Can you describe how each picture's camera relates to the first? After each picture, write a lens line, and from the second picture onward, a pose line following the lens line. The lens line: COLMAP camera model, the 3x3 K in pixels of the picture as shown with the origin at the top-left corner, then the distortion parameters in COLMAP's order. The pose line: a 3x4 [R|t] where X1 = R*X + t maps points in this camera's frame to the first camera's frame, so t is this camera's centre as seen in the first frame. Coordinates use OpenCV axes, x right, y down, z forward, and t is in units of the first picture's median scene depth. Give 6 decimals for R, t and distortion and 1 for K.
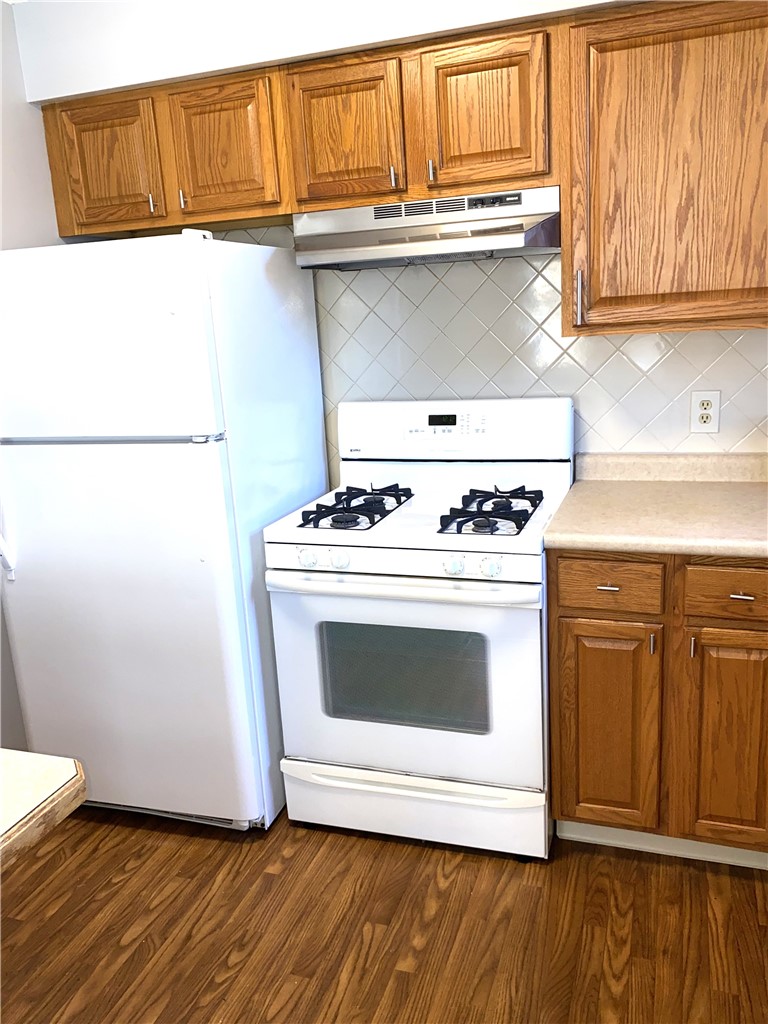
lens RADIAL K [[839.0, 0, 384.0], [0, 839.0, 512.0], [0, 0, 1]] dist [0.051677, -0.109797]
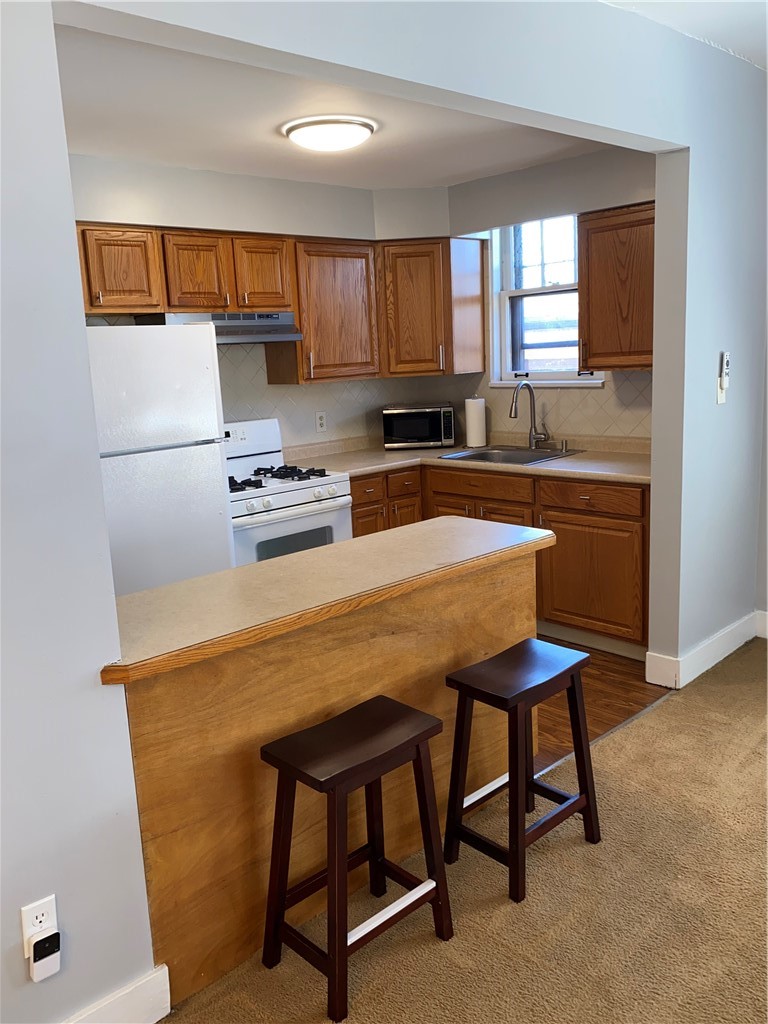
lens RADIAL K [[825.4, 0, 359.1], [0, 825.4, 524.9], [0, 0, 1]] dist [0.137597, -0.378364]
pose [[0.485492, -0.145614, 0.862029, -1.460272], [0.229911, 0.972589, 0.034805, 0.085324], [-0.843468, 0.181292, 0.505663, -0.077533]]
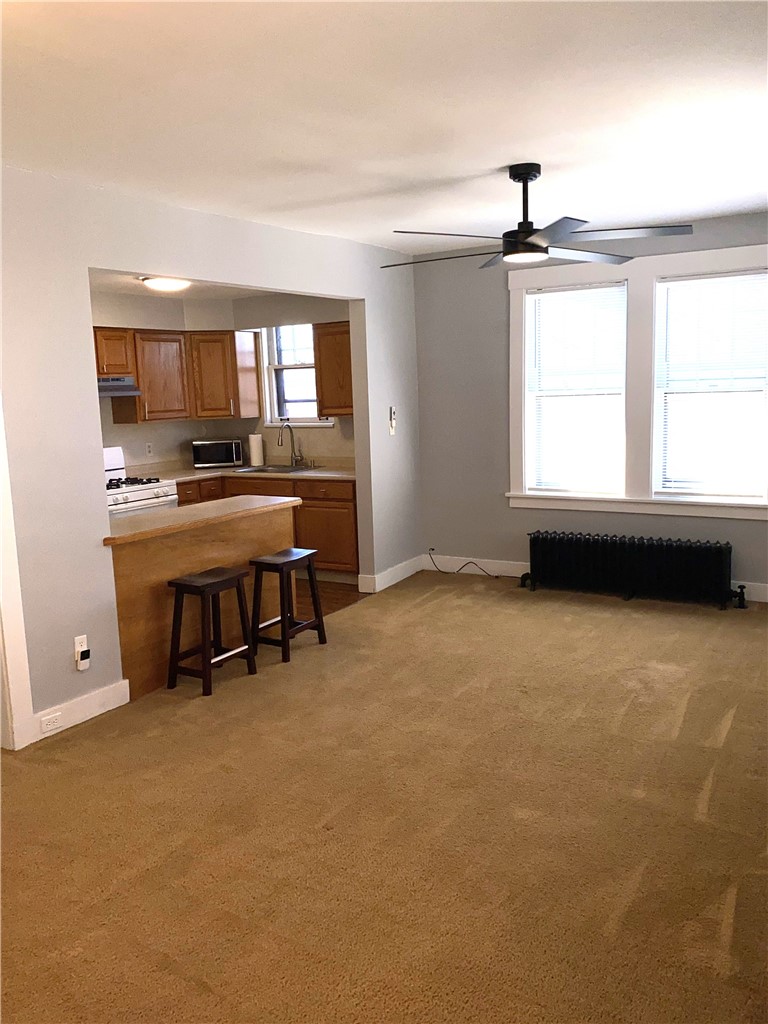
lens RADIAL K [[839.0, 0, 384.0], [0, 839.0, 512.0], [0, 0, 1]] dist [0.051677, -0.109797]
pose [[0.209963, -0.091591, 0.973410, -2.550836], [0.254991, 0.966276, 0.035919, 0.217152], [-0.943872, 0.240669, 0.226237, -0.455366]]
